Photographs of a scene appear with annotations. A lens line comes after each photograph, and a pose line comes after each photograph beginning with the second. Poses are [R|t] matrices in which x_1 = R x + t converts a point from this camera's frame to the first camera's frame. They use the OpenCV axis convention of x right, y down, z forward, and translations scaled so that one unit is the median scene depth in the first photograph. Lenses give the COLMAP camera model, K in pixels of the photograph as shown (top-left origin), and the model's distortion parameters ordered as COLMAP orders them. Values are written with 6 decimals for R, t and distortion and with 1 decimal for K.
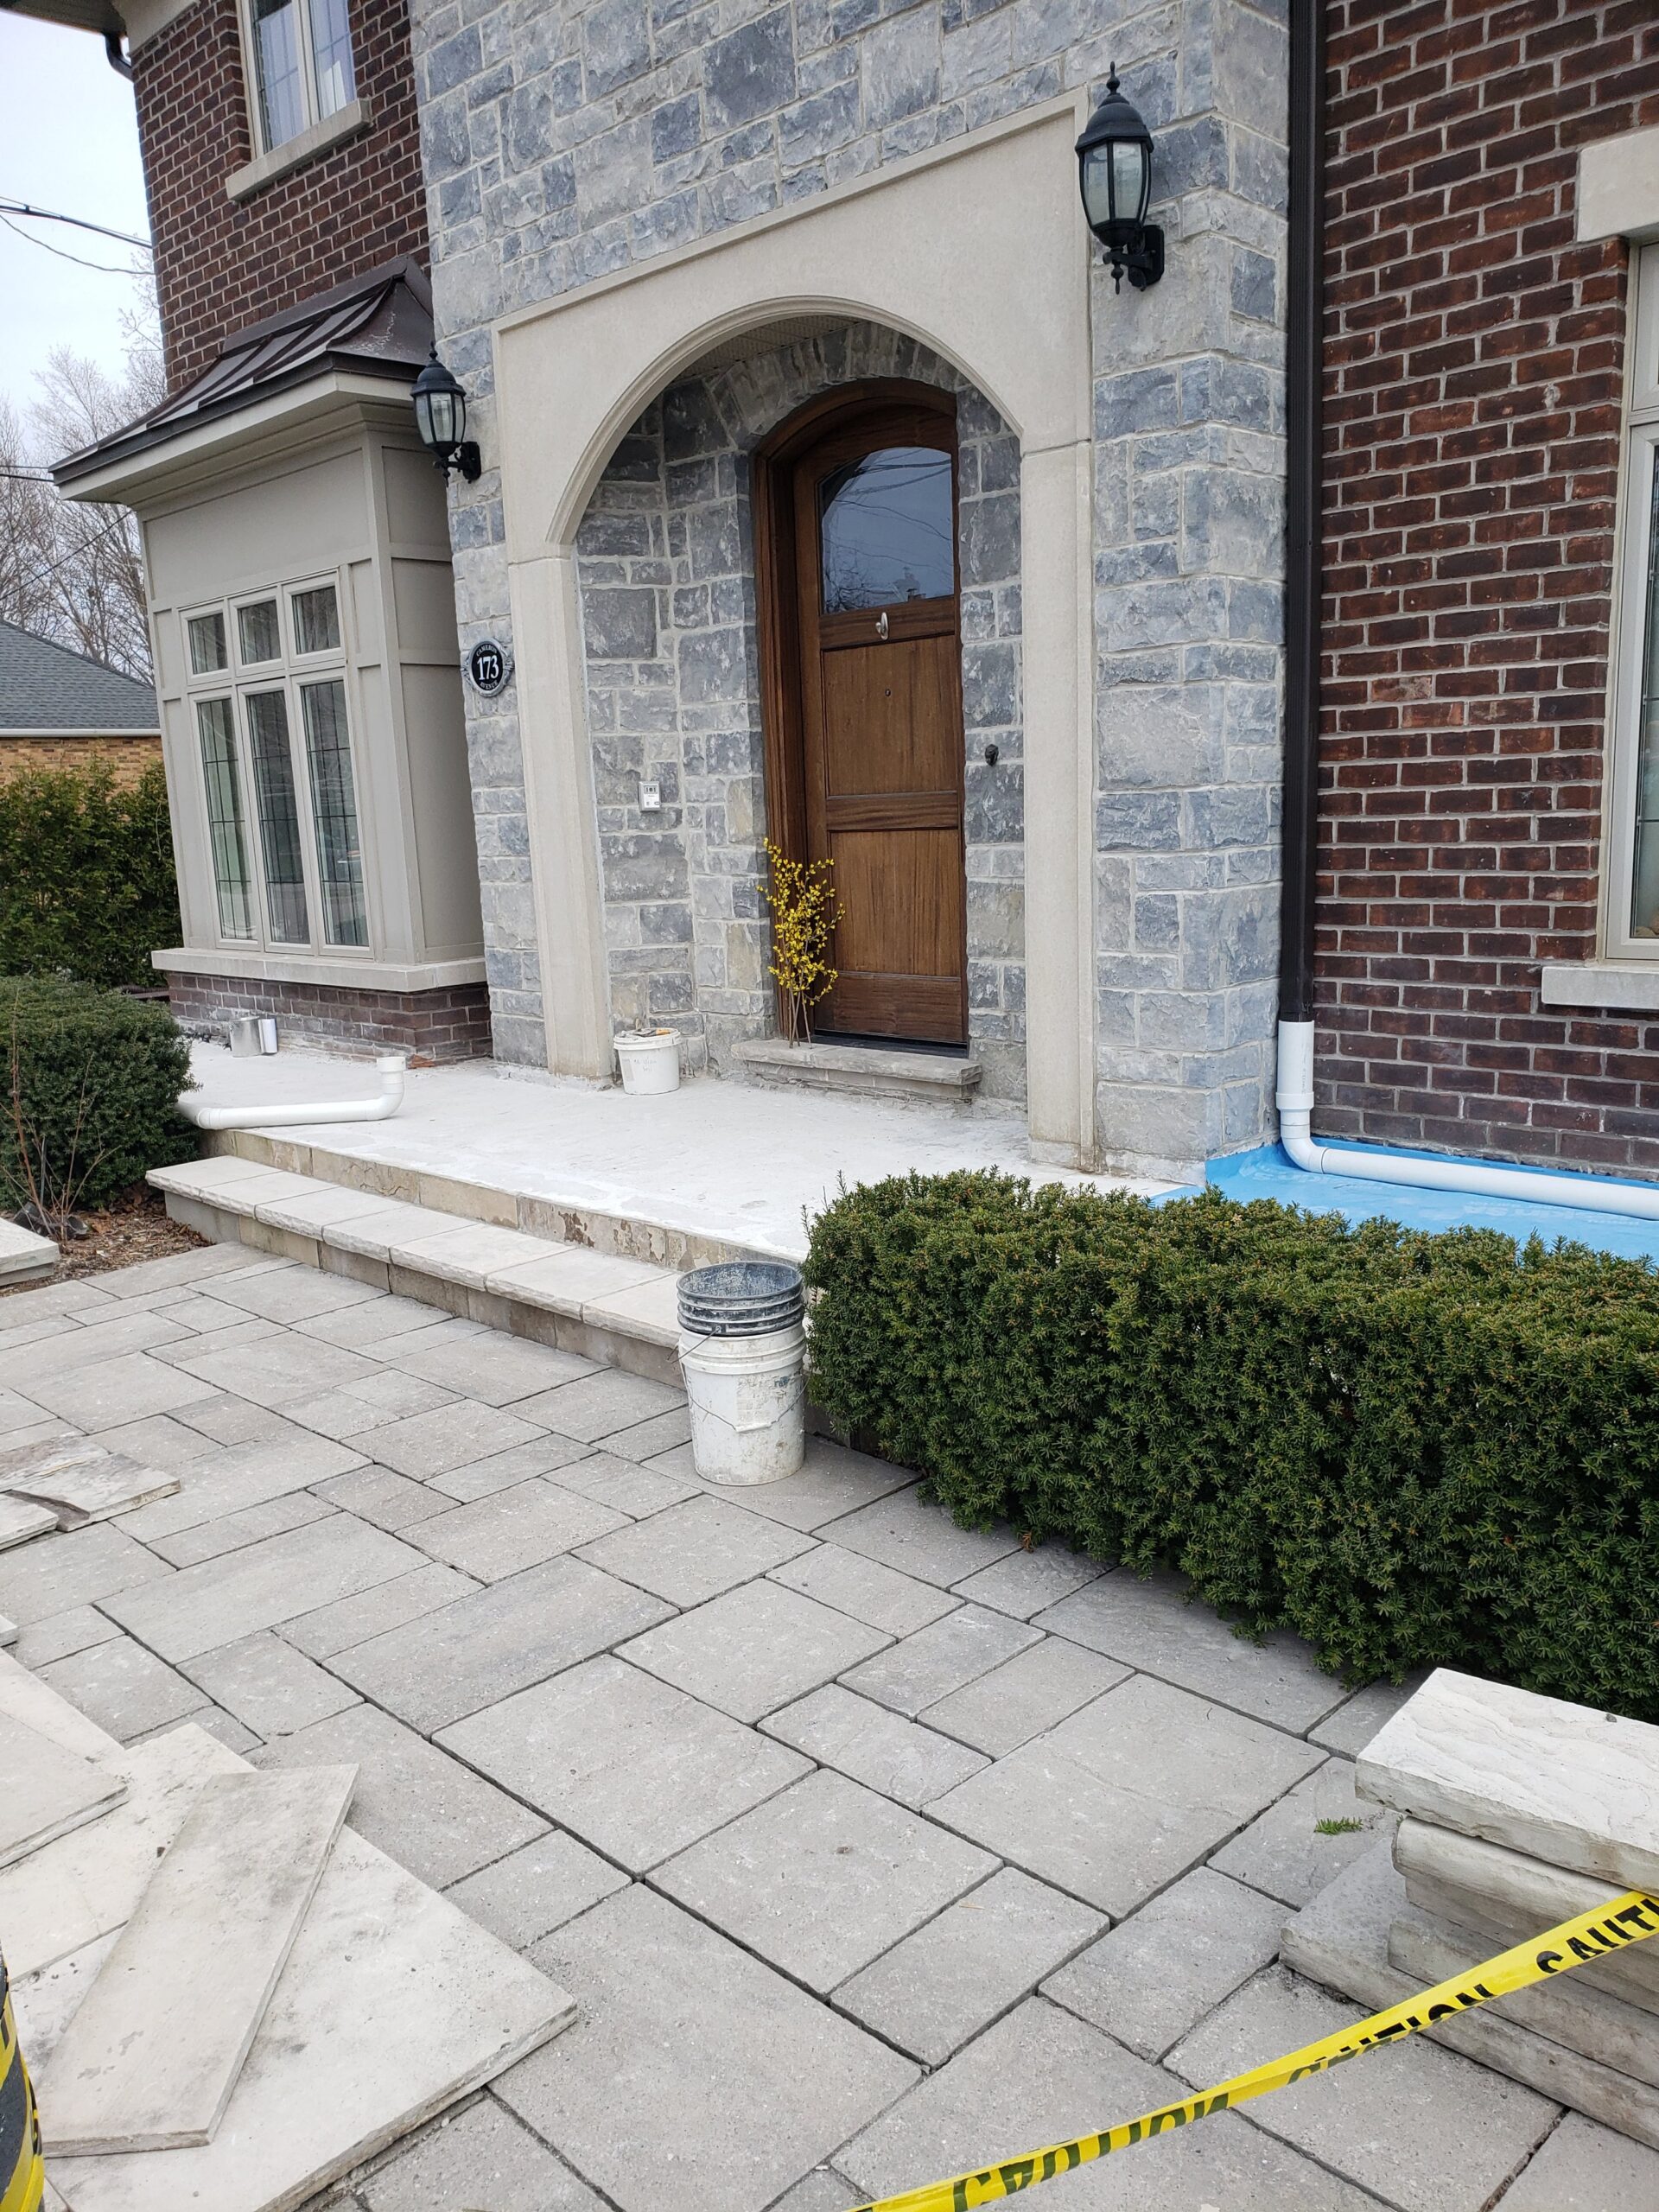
lens RADIAL K [[1733.8, 0, 809.1], [0, 1733.8, 1138.3], [0, 0, 1]] dist [0.009396, 0.017475]
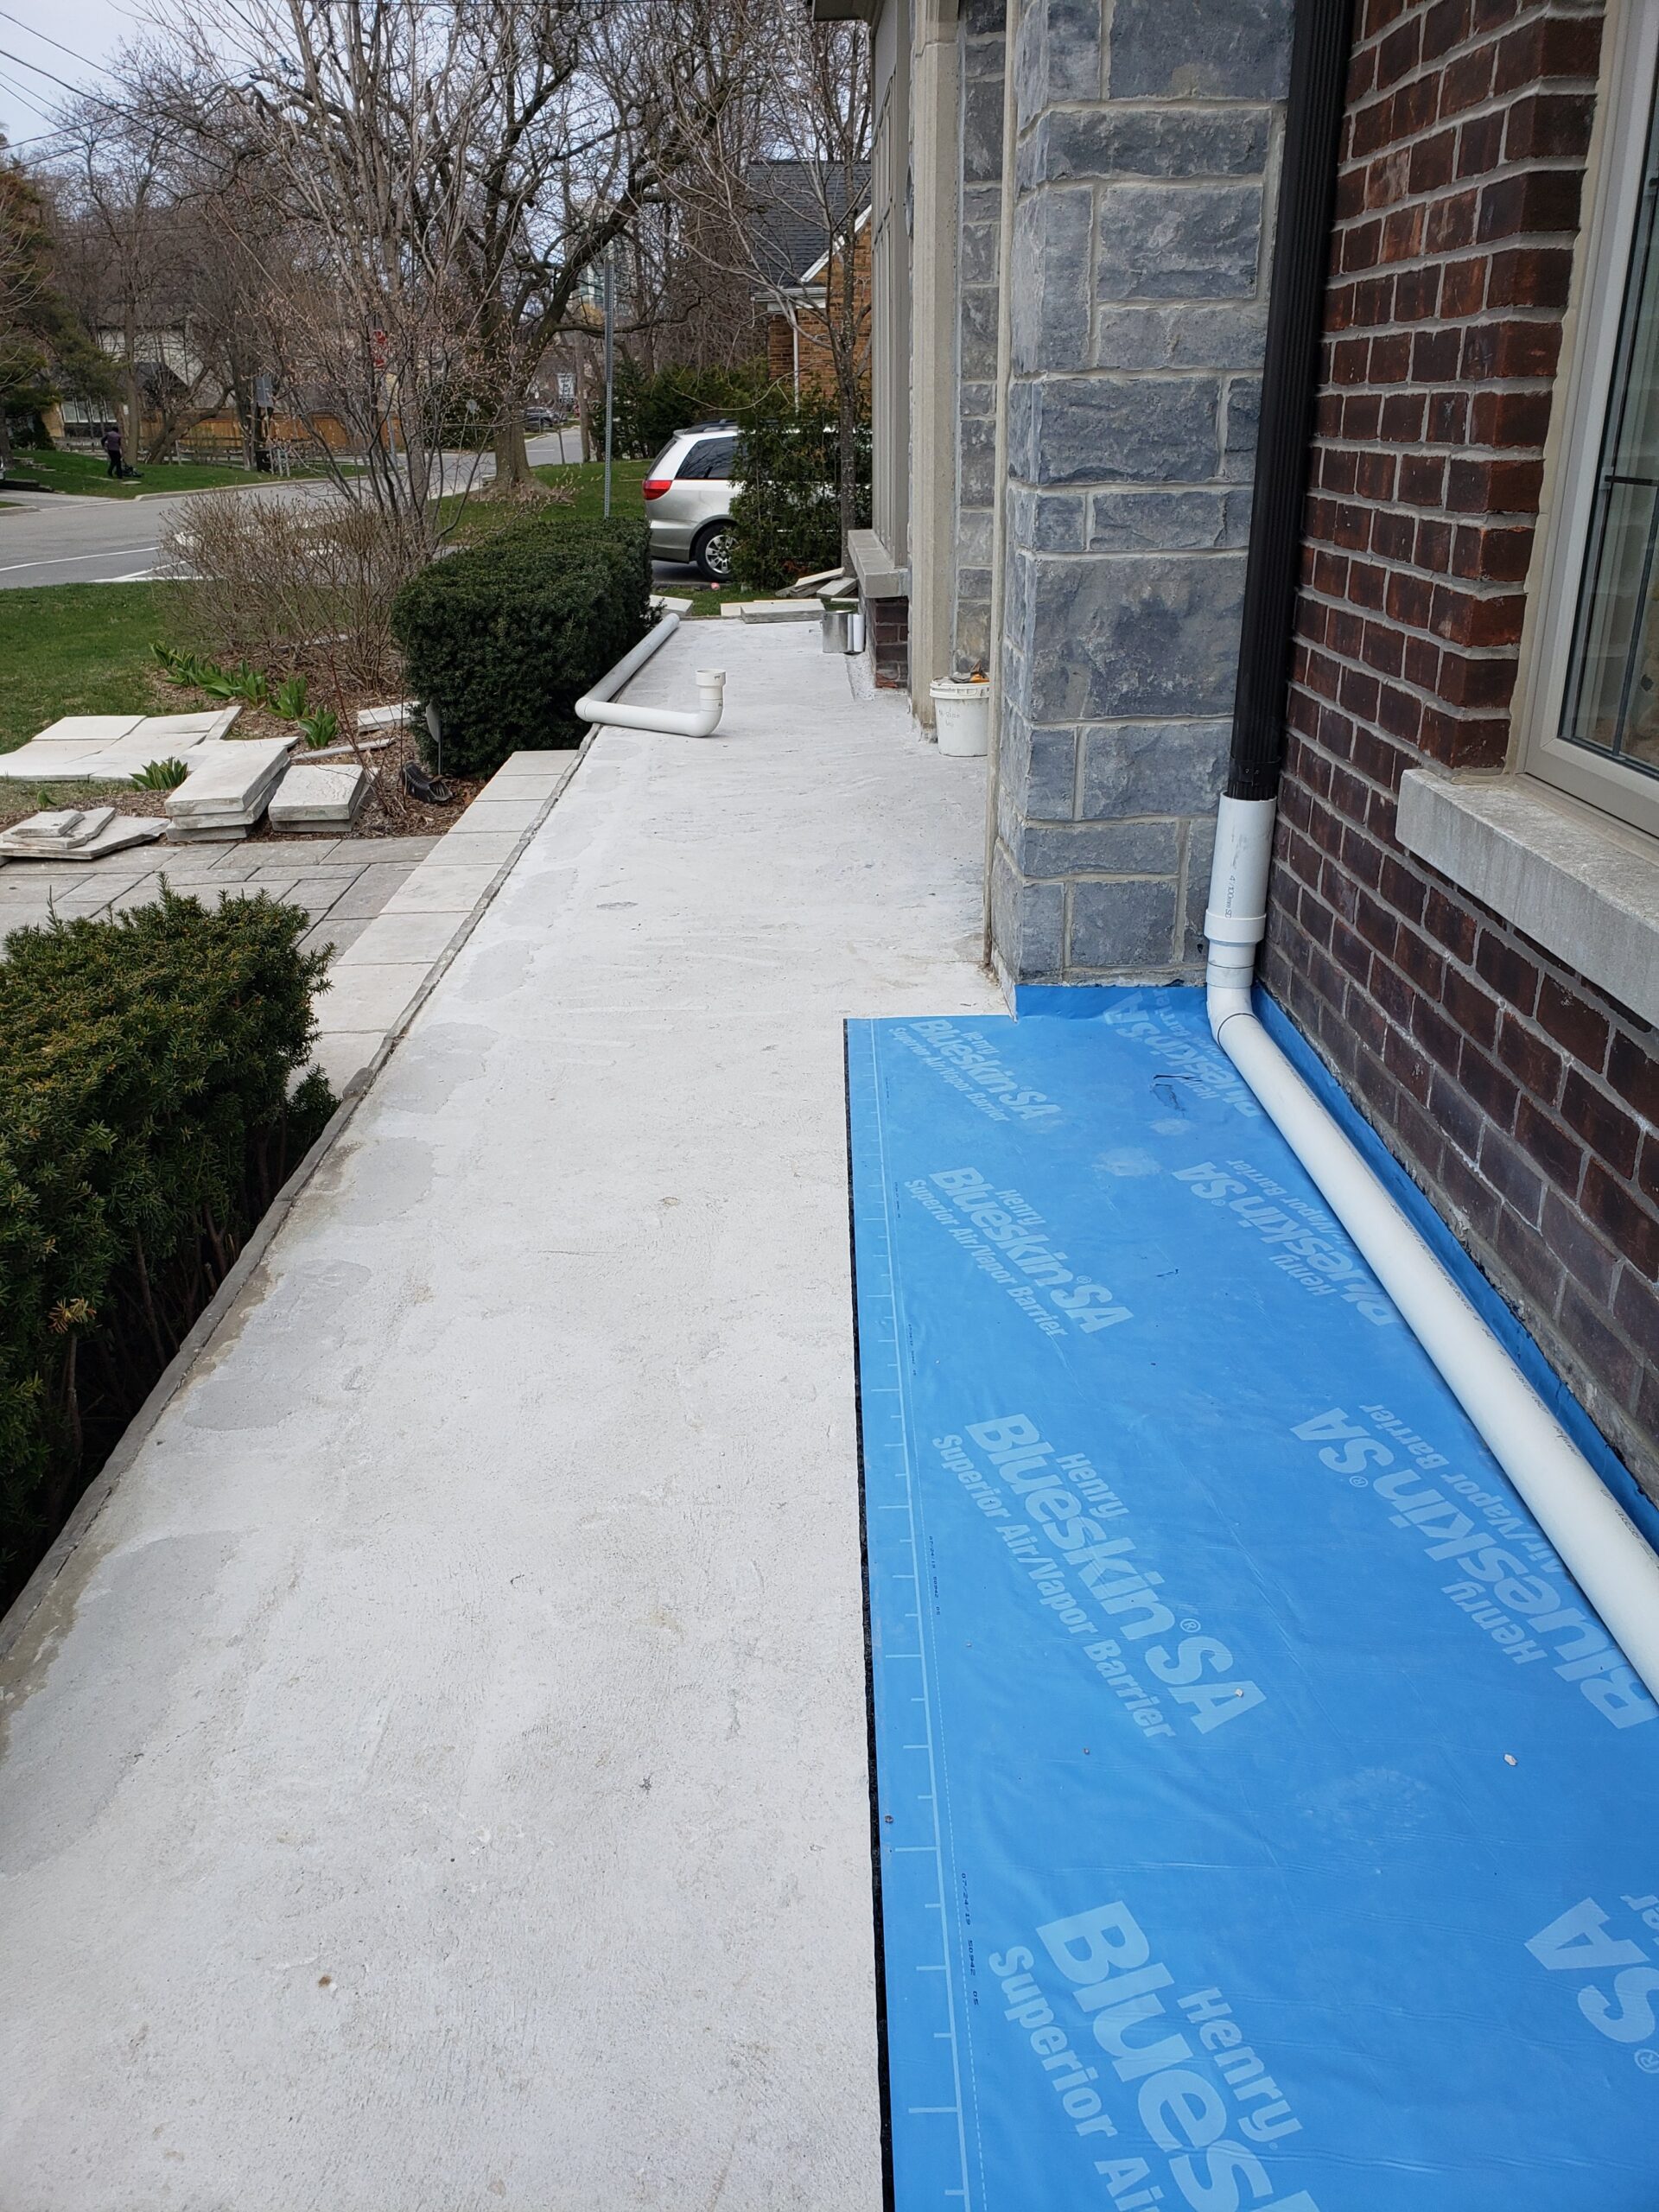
lens RADIAL K [[1733.8, 0, 812.2], [0, 1733.8, 1088.1], [0, 0, 1]] dist [0.009396, 0.017475]
pose [[0.723140, 0.282209, -0.630418, 0.504947], [-0.147938, 0.954823, 0.257734, -0.090070], [0.674673, -0.093115, 0.732220, 0.394258]]
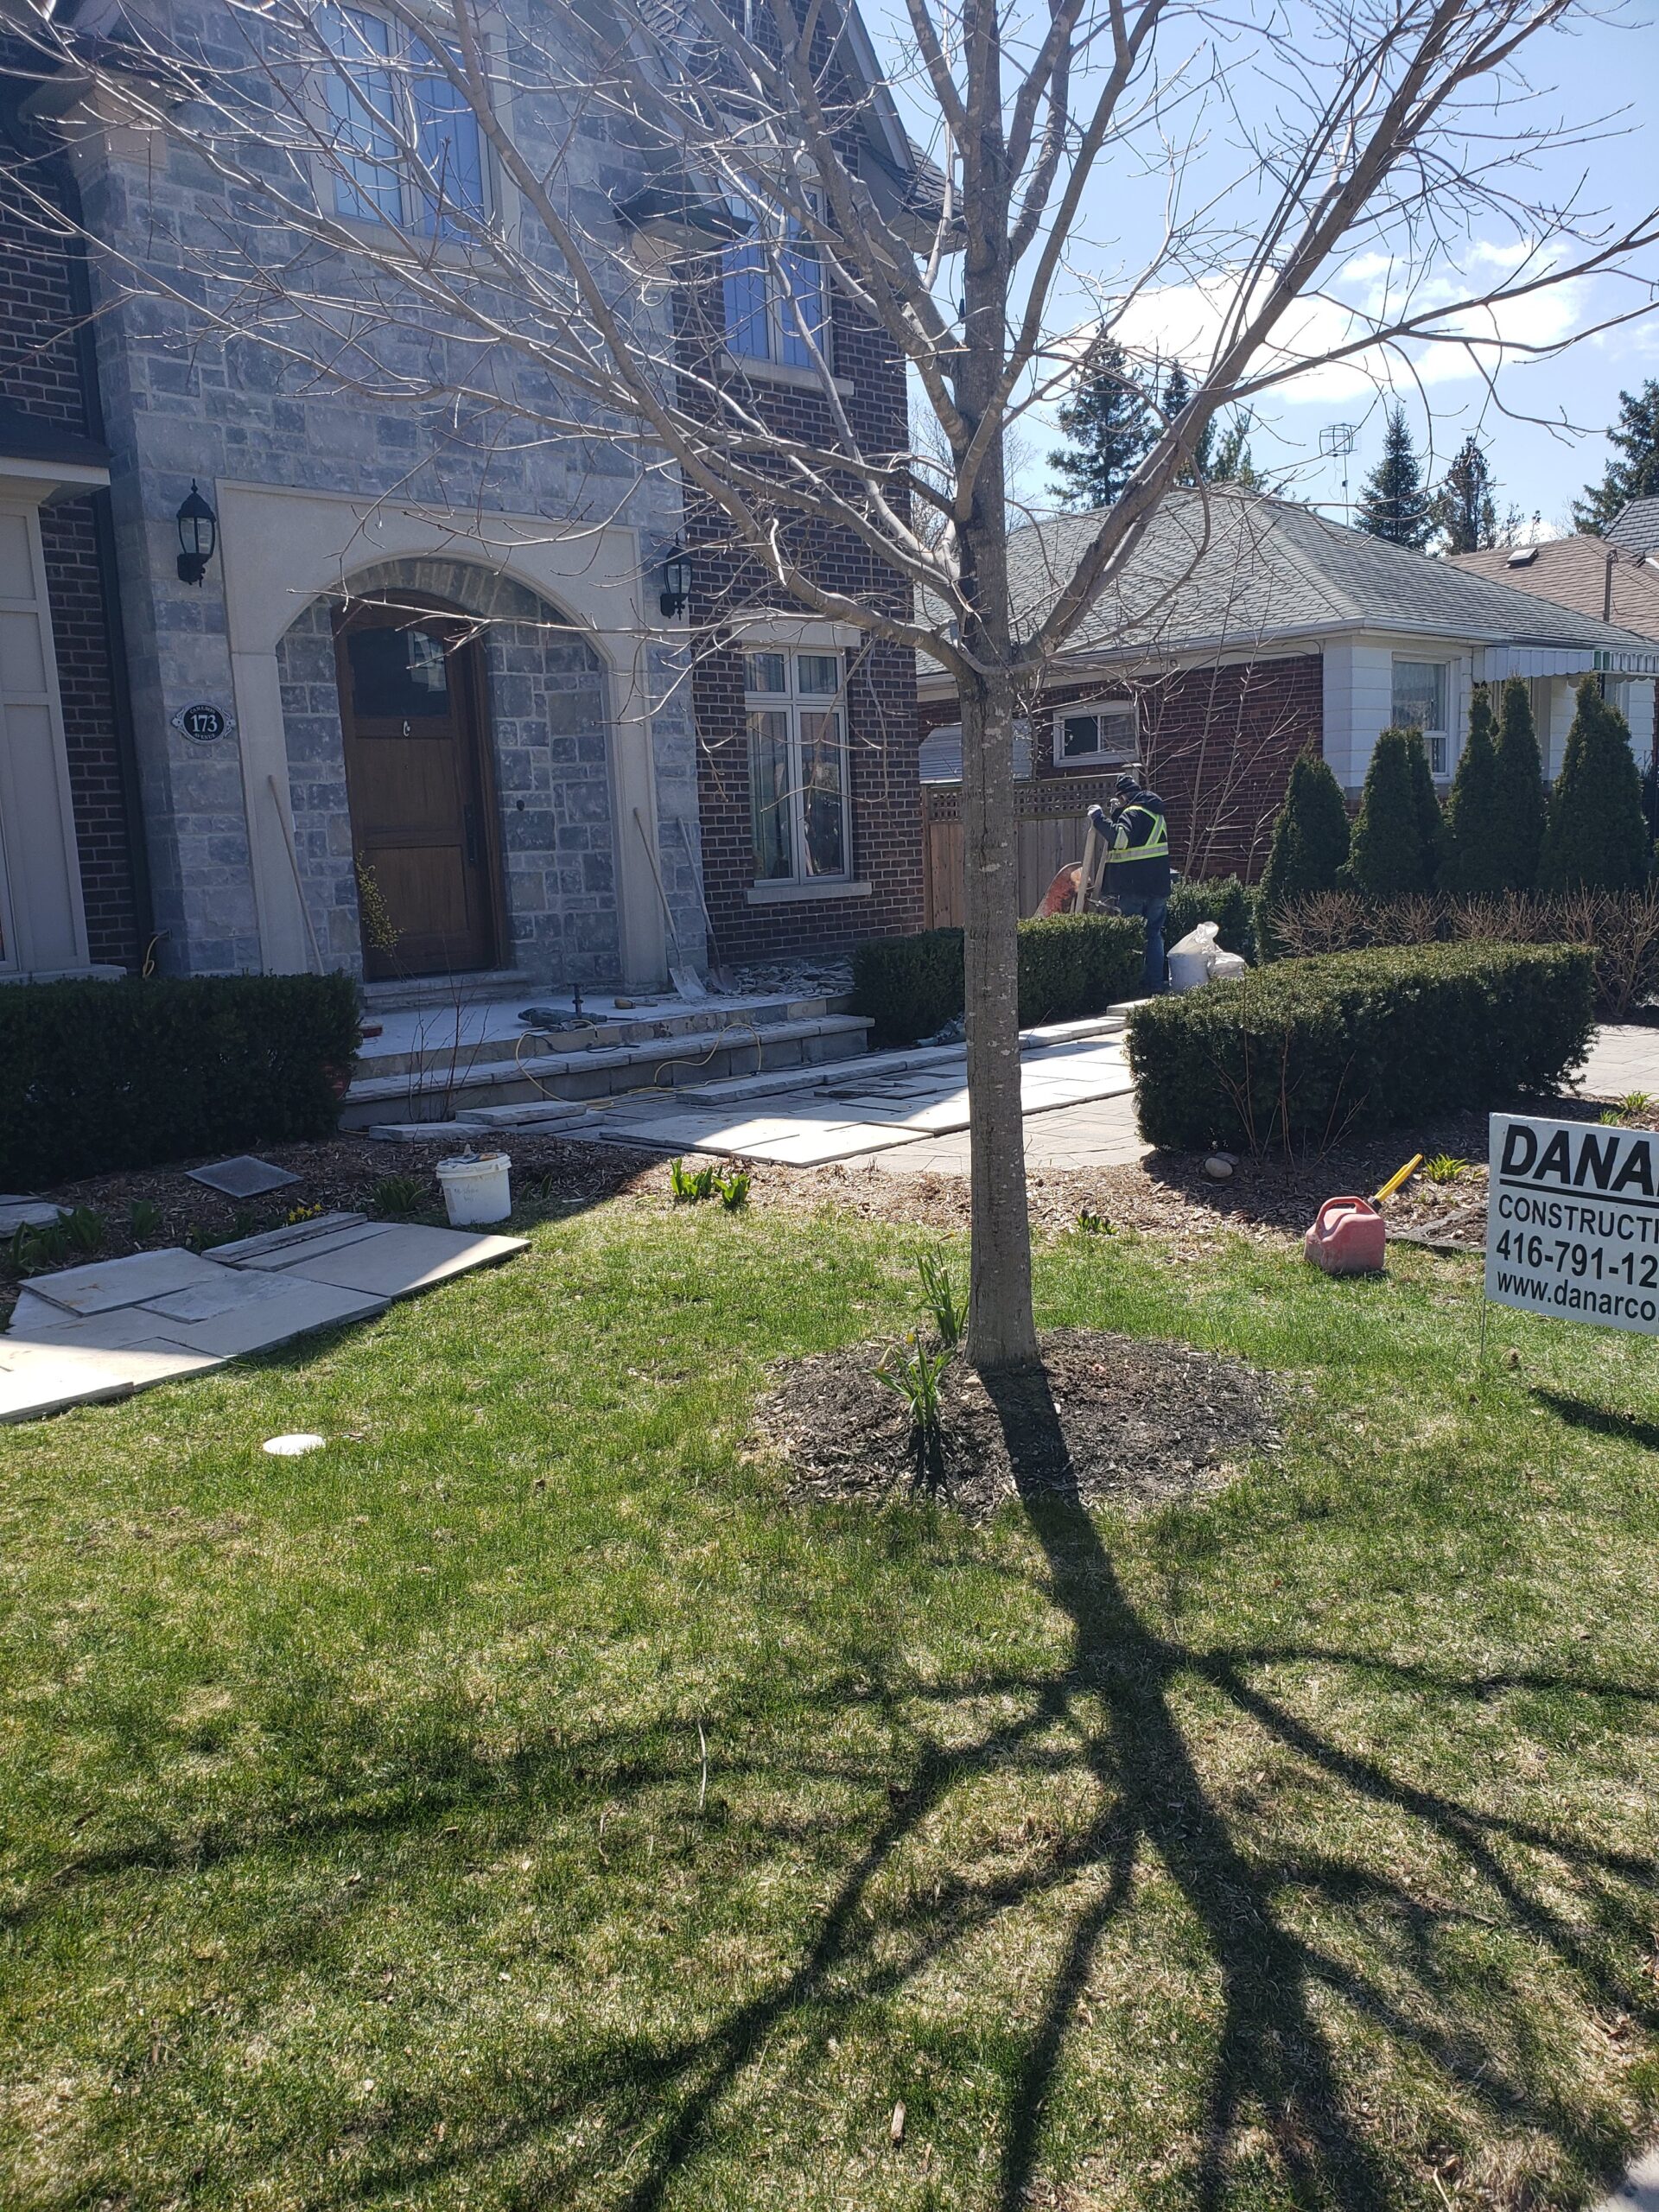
lens RADIAL K [[1733.8, 0, 838.8], [0, 1733.8, 1133.8], [0, 0, 1]] dist [0.009396, 0.017475]
pose [[-0.004196, -0.133872, 0.990990, -1.849617], [0.228224, 0.964716, 0.131289, -0.041609], [-0.973600, 0.226719, 0.026505, 0.685945]]
